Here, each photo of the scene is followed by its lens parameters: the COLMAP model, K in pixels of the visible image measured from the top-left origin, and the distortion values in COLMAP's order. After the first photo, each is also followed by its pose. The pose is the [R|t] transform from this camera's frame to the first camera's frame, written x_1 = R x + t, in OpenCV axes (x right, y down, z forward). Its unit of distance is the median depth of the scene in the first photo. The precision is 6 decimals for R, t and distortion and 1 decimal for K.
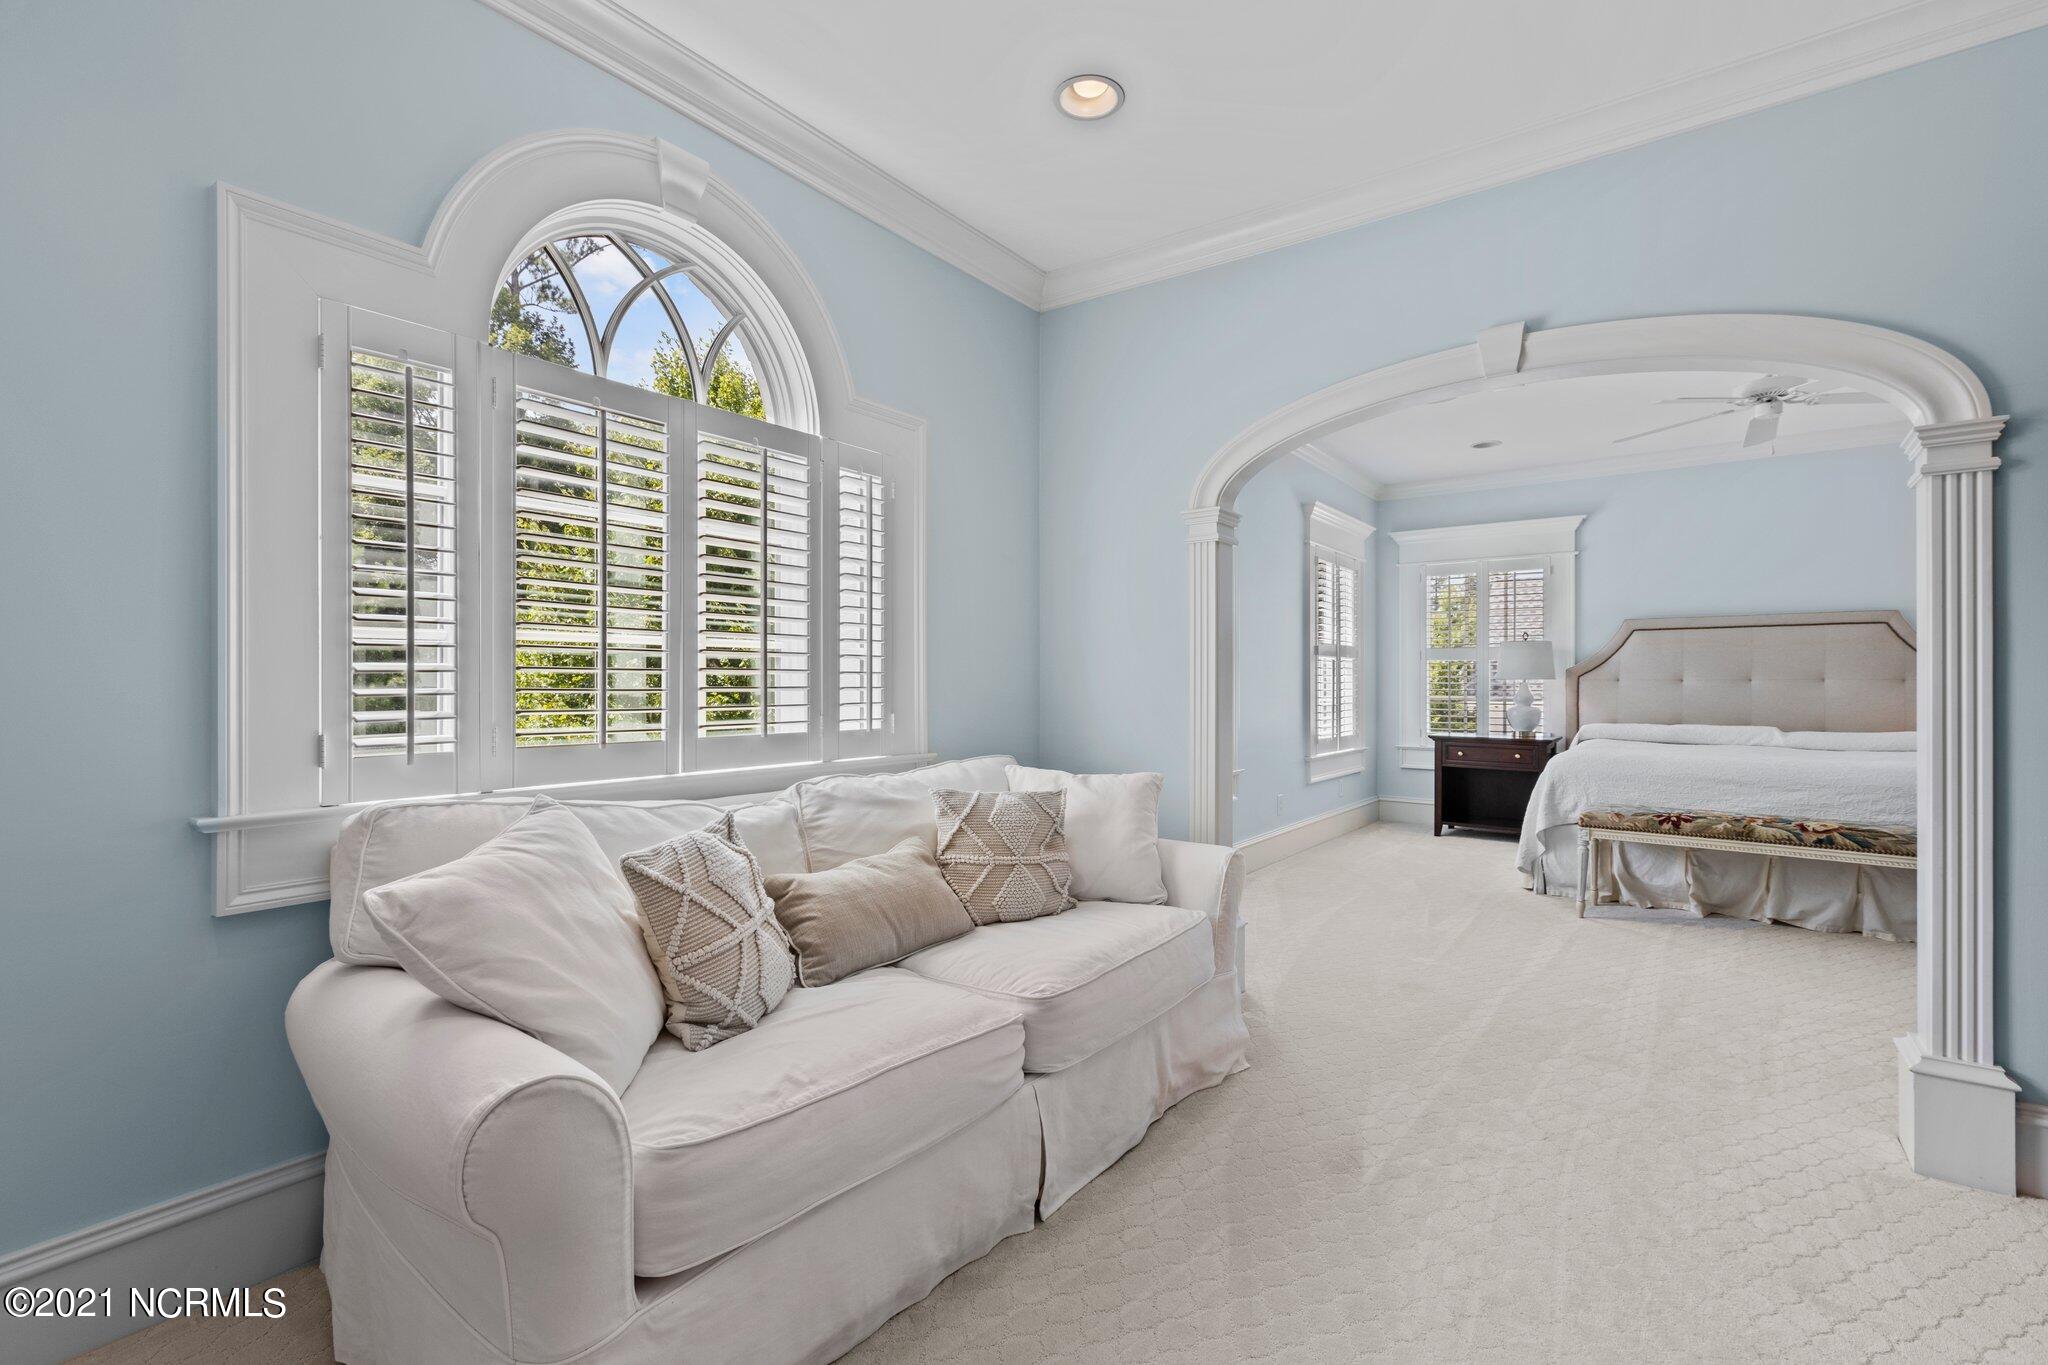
lens RADIAL K [[920.4, 0, 1024.0], [0, 920.4, 682.5], [0, 0, 1]] dist [0.001992, 0.000115]
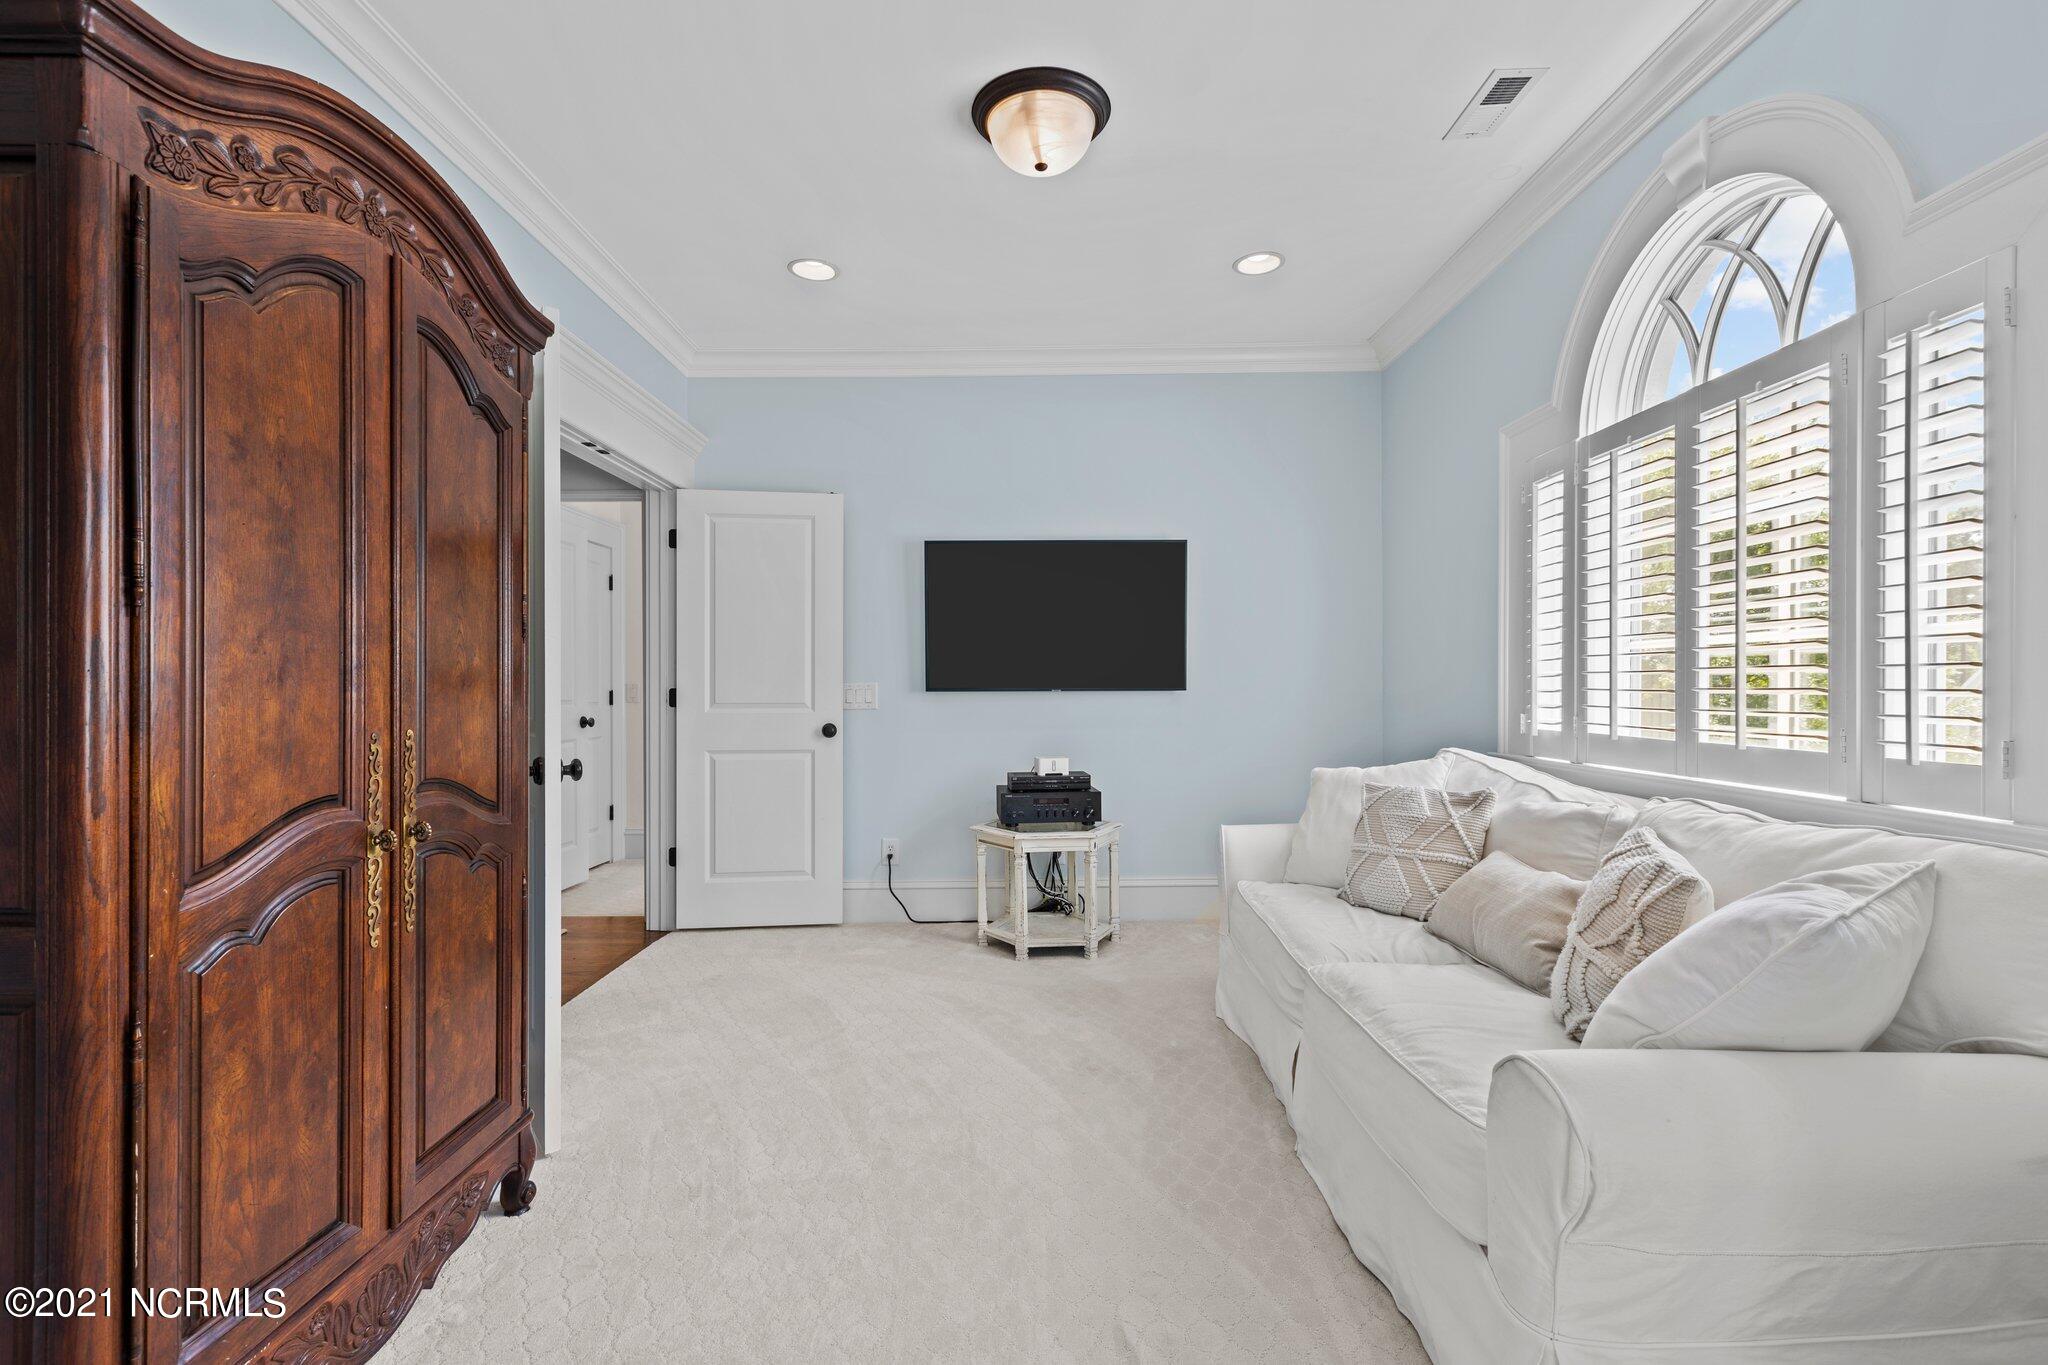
lens RADIAL K [[920.4, 0, 1024.0], [0, 920.4, 682.5], [0, 0, 1]] dist [0.001992, 0.000115]
pose [[-0.812870, 0.007303, -0.582399, 0.762760], [0.009478, 0.999955, -0.000690, -0.006705], [0.582368, -0.006081, -0.812903, 1.379129]]
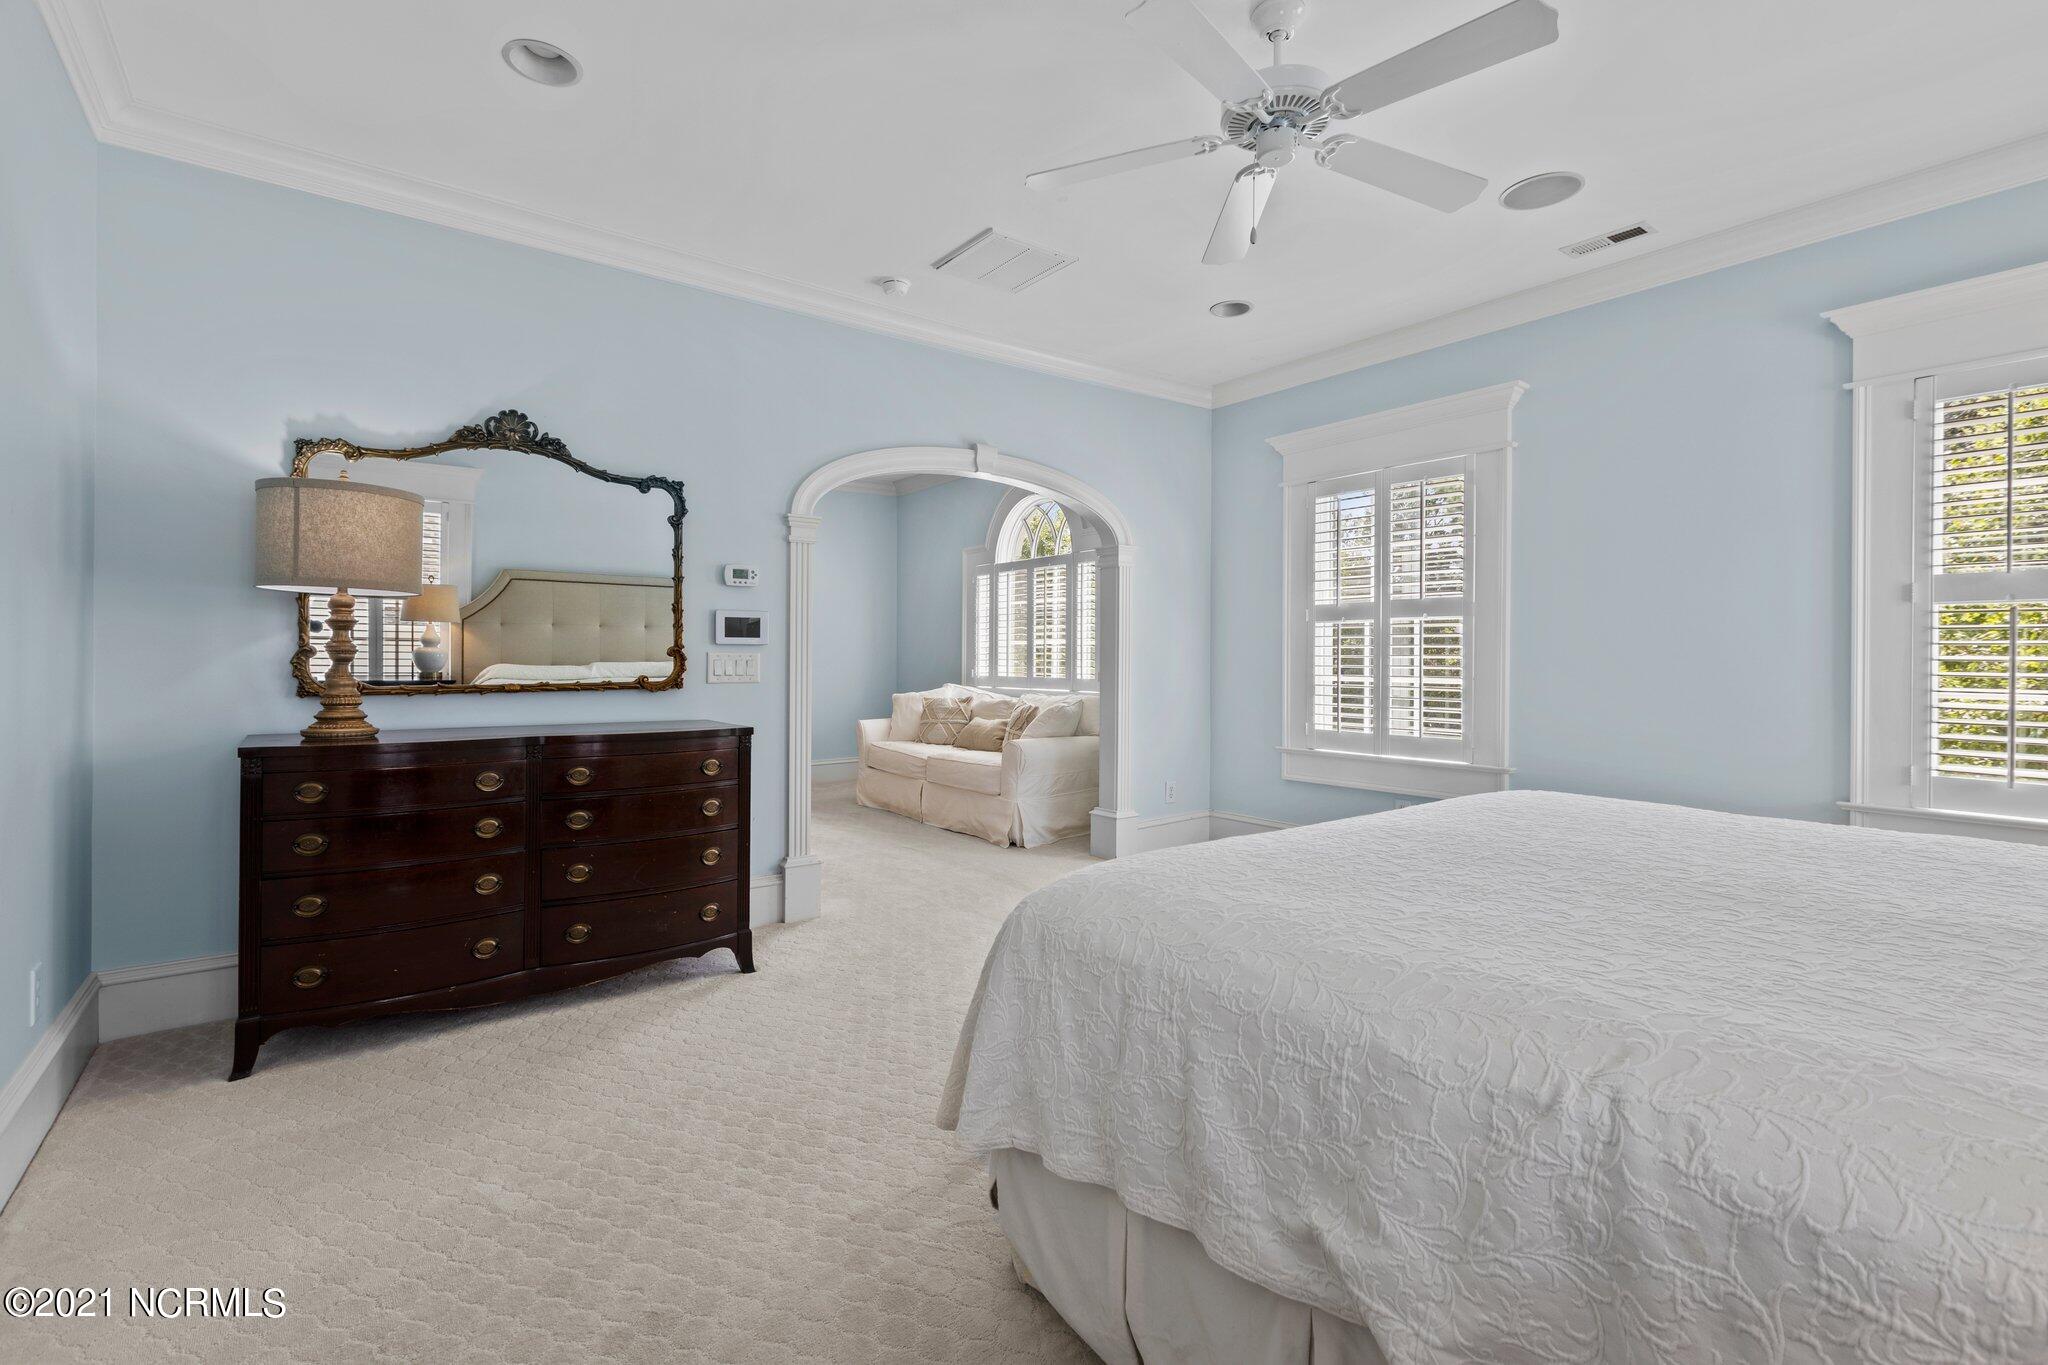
lens RADIAL K [[917.6, 0, 1022.8], [0, 917.6, 650.2], [0, 0, 1]] dist [0.000560, 0.000021]
pose [[-0.283051, 0.004738, -0.959093, 2.403859], [0.001335, 0.999989, 0.004546, -0.035505], [0.959104, 0.000006, -0.283054, 1.792316]]
